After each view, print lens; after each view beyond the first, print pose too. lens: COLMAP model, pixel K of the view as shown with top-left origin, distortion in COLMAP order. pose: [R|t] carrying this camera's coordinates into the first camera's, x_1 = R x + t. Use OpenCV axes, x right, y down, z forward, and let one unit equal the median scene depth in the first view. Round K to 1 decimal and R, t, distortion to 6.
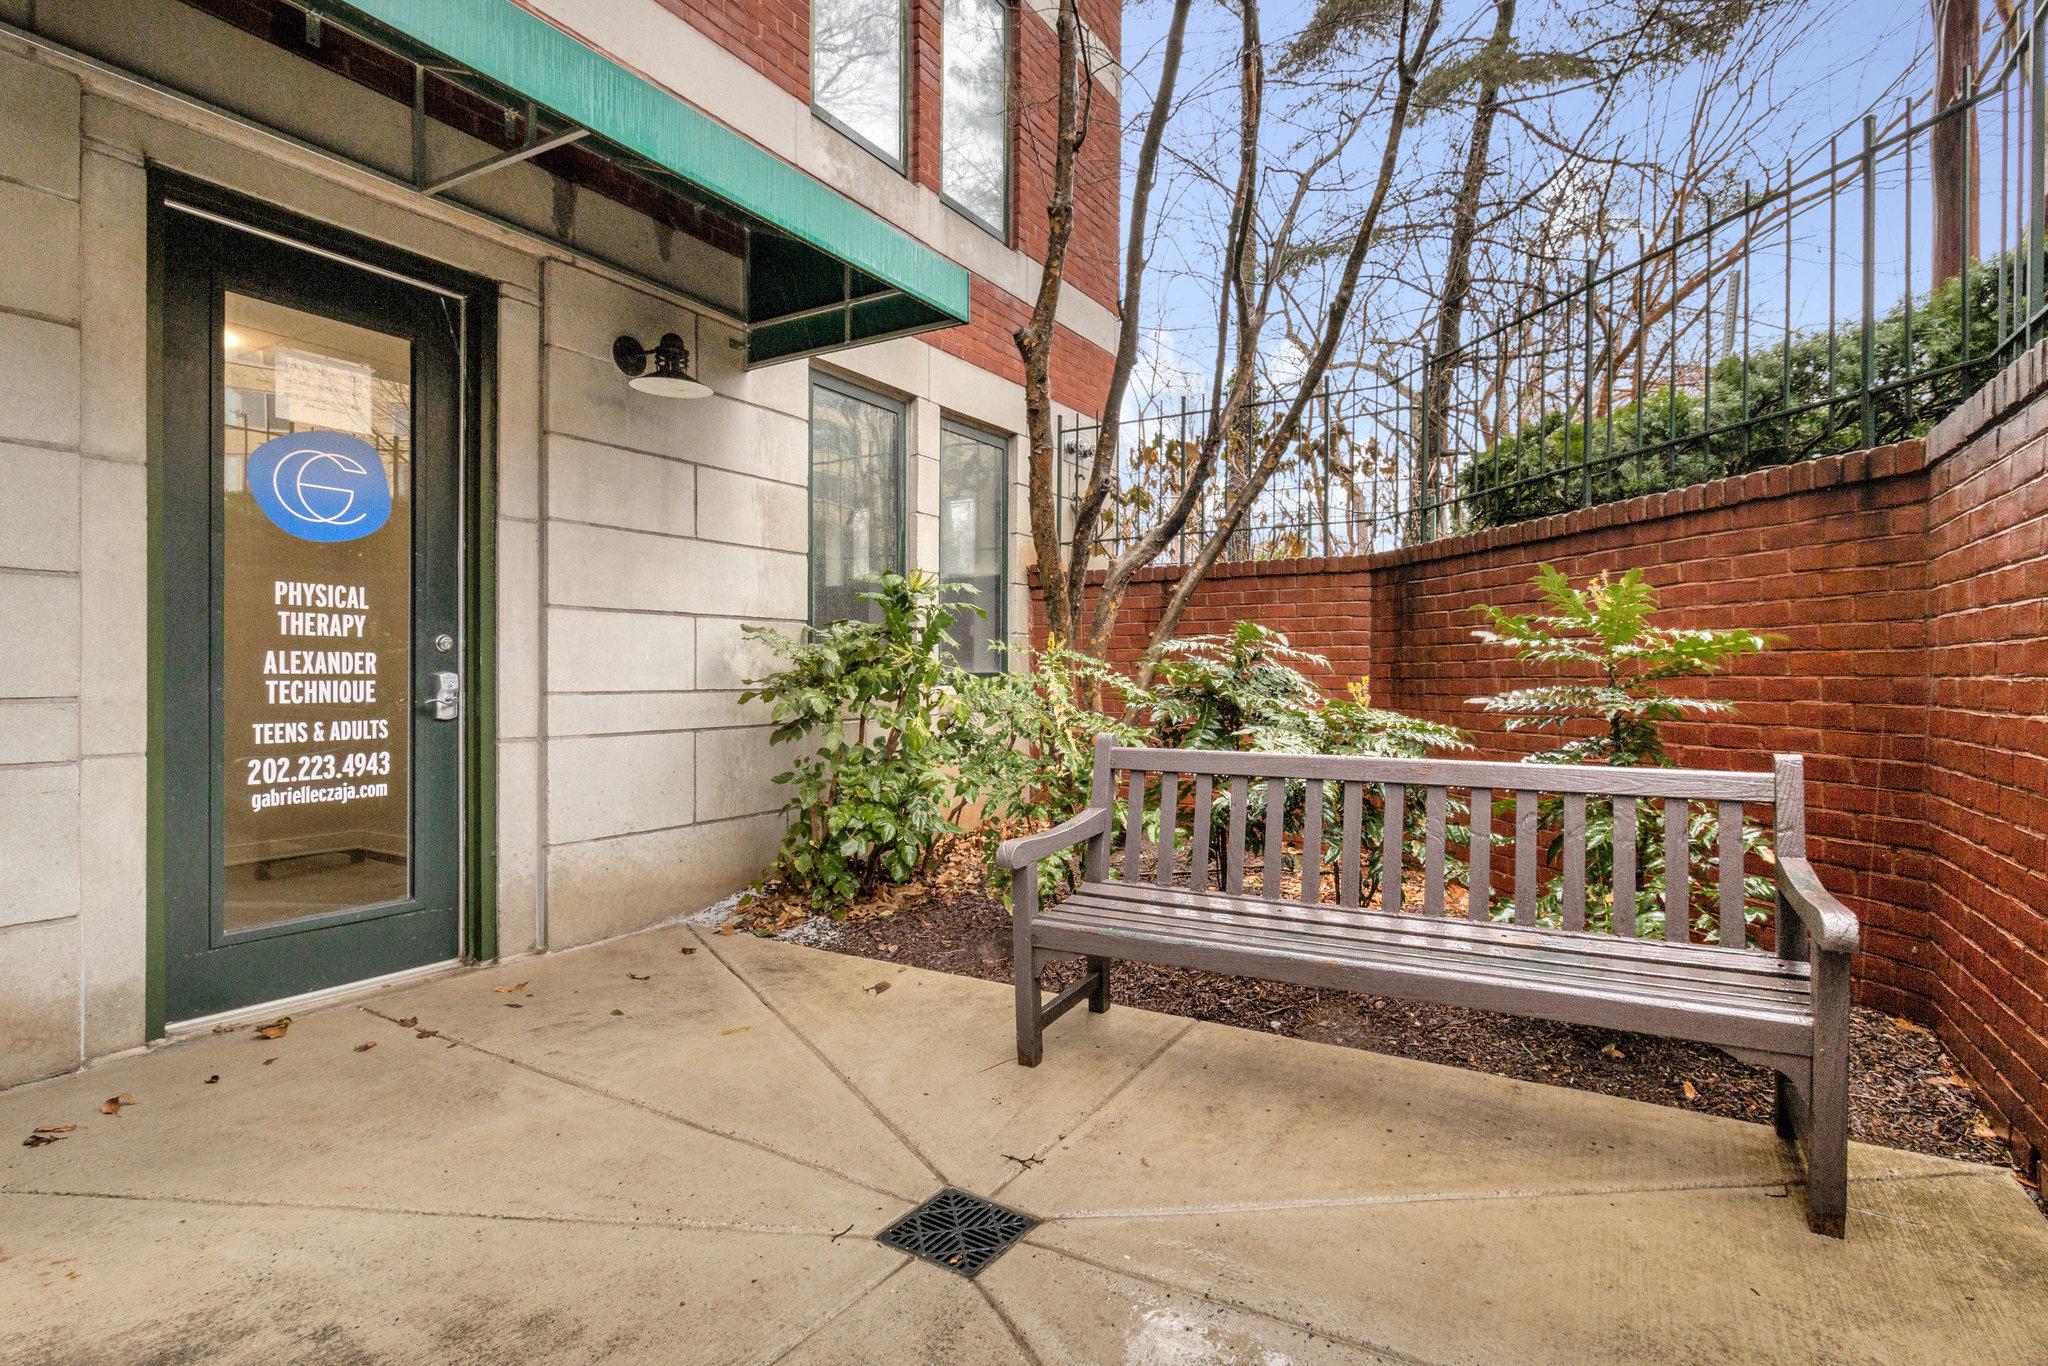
lens RADIAL K [[1045.6, 0, 1022.7], [0, 1045.6, 685.9], [0, 0, 1]] dist [0.001195, 0.000121]
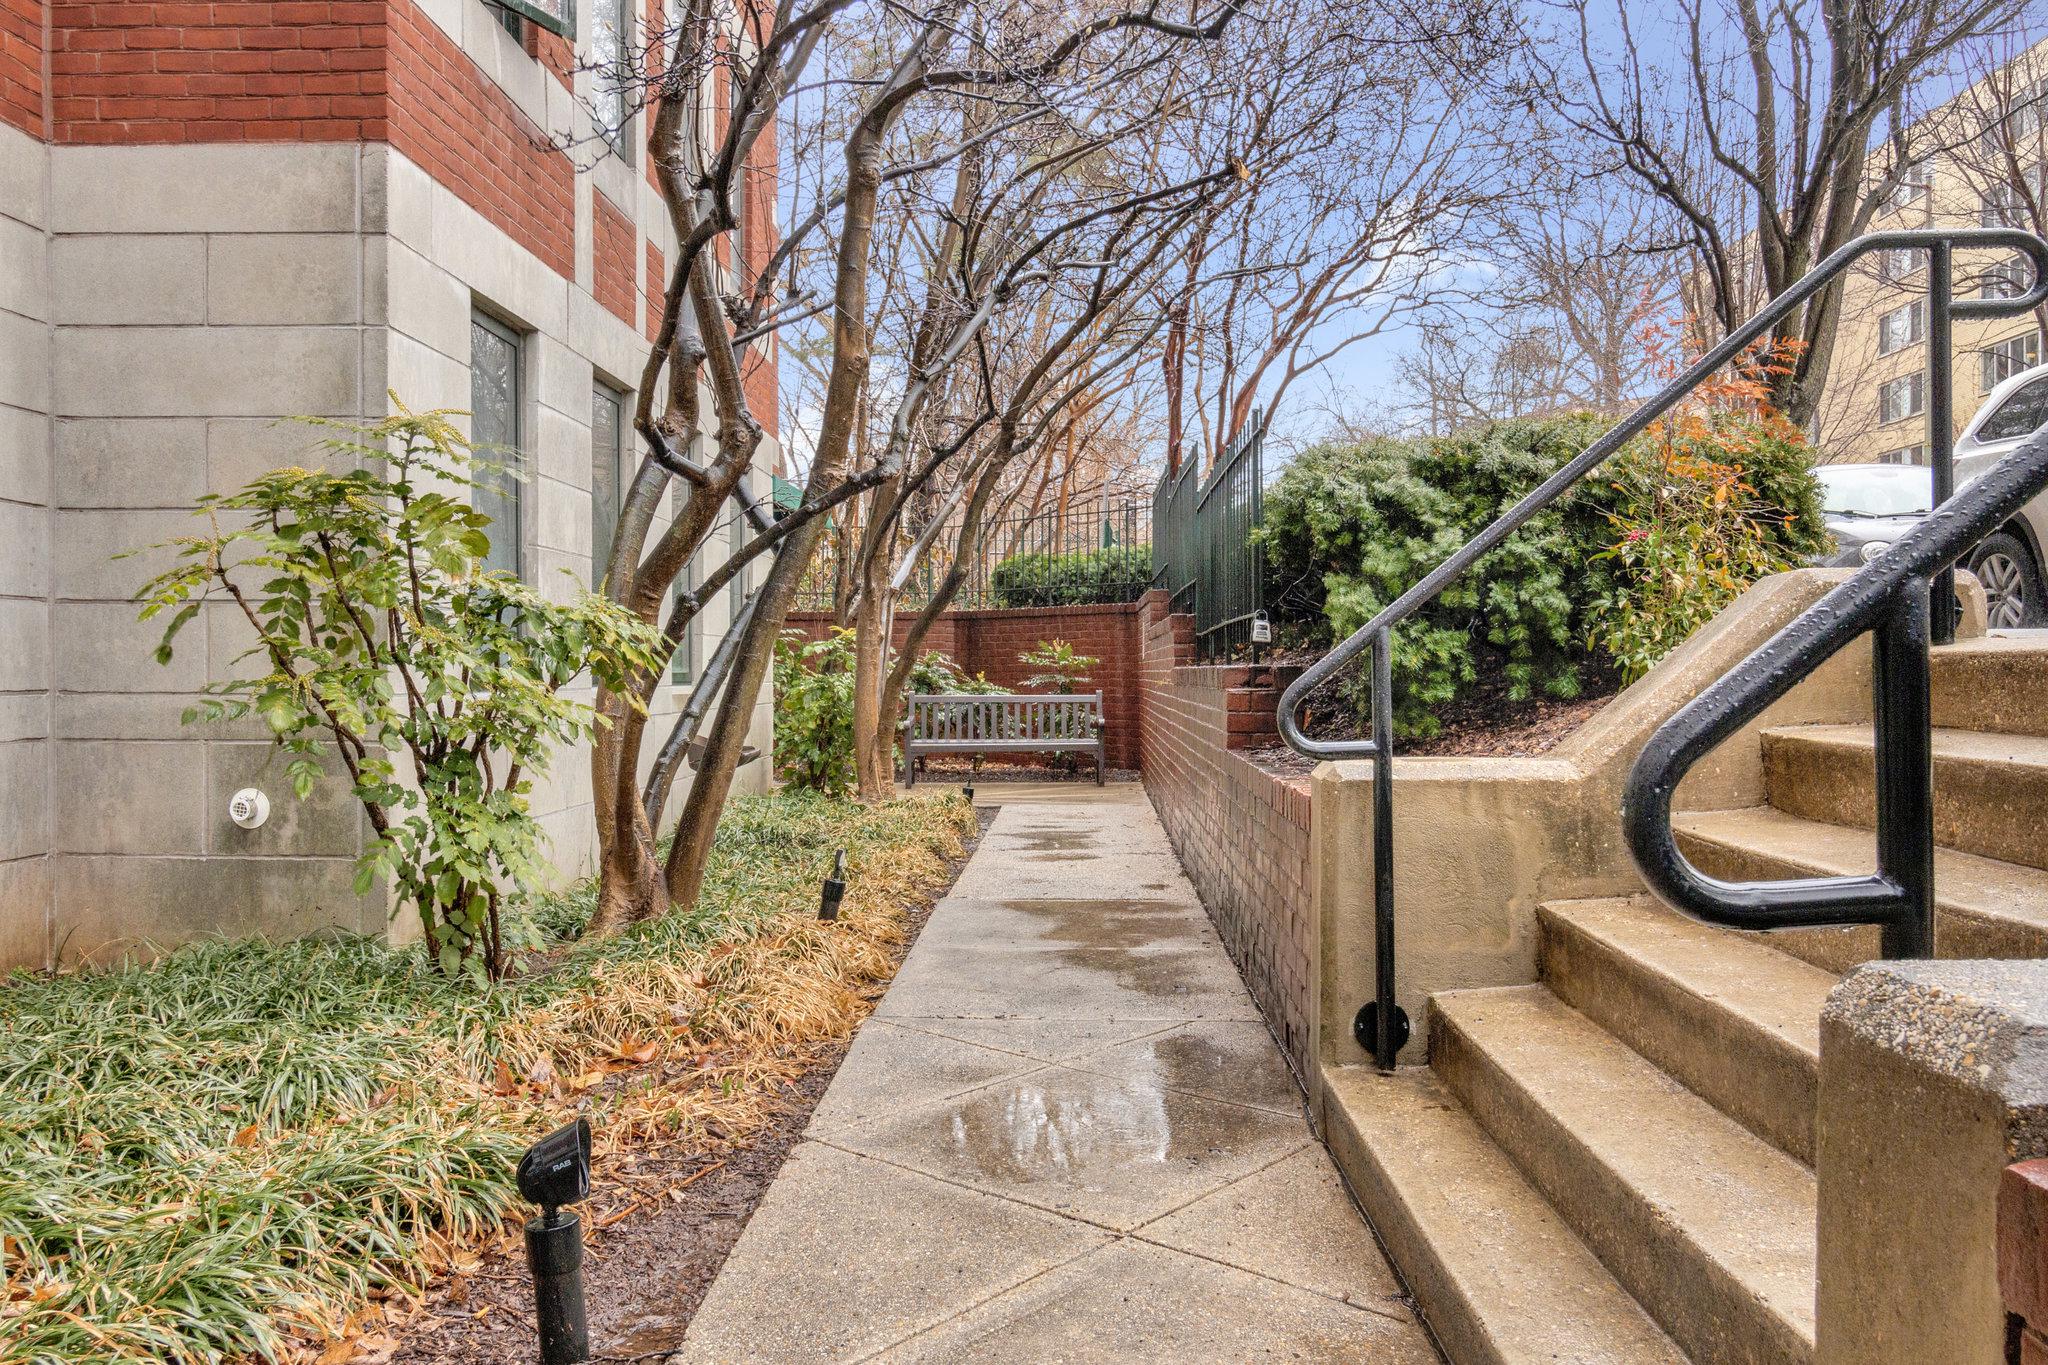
lens RADIAL K [[1697.7, 0, 1024.6], [0, 1697.7, 680.9], [0, 0, 1]] dist [-0.000026, 0.000000]
pose [[0.871107, -0.004015, 0.491076, -2.245322], [0.006898, 0.999968, -0.004060, 0.043047], [-0.491044, 0.006924, 0.871107, -3.744243]]
